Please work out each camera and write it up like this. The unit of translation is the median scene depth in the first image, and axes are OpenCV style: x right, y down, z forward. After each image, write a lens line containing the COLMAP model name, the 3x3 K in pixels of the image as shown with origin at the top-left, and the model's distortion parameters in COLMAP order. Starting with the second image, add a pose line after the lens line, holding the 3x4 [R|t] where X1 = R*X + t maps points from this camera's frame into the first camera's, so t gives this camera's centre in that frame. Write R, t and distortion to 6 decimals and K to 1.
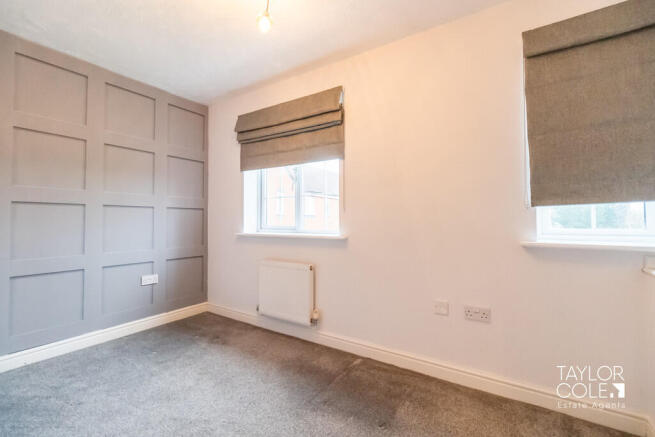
lens RADIAL K [[286.4, 0, 326.2], [0, 286.4, 213.7], [0, 0, 1]] dist [0.002267, -0.000472]
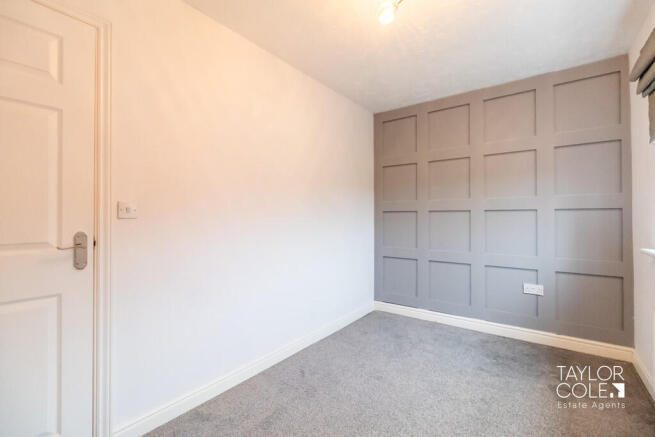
lens RADIAL K [[286.4, 0, 327.6], [0, 286.4, 215.9], [0, 0, 1]] dist [0.002267, -0.000472]
pose [[-0.048100, -0.004359, -0.998833, 0.381259], [0.026856, 0.999623, -0.005656, -0.019252], [0.998481, -0.027097, -0.047964, 0.451313]]
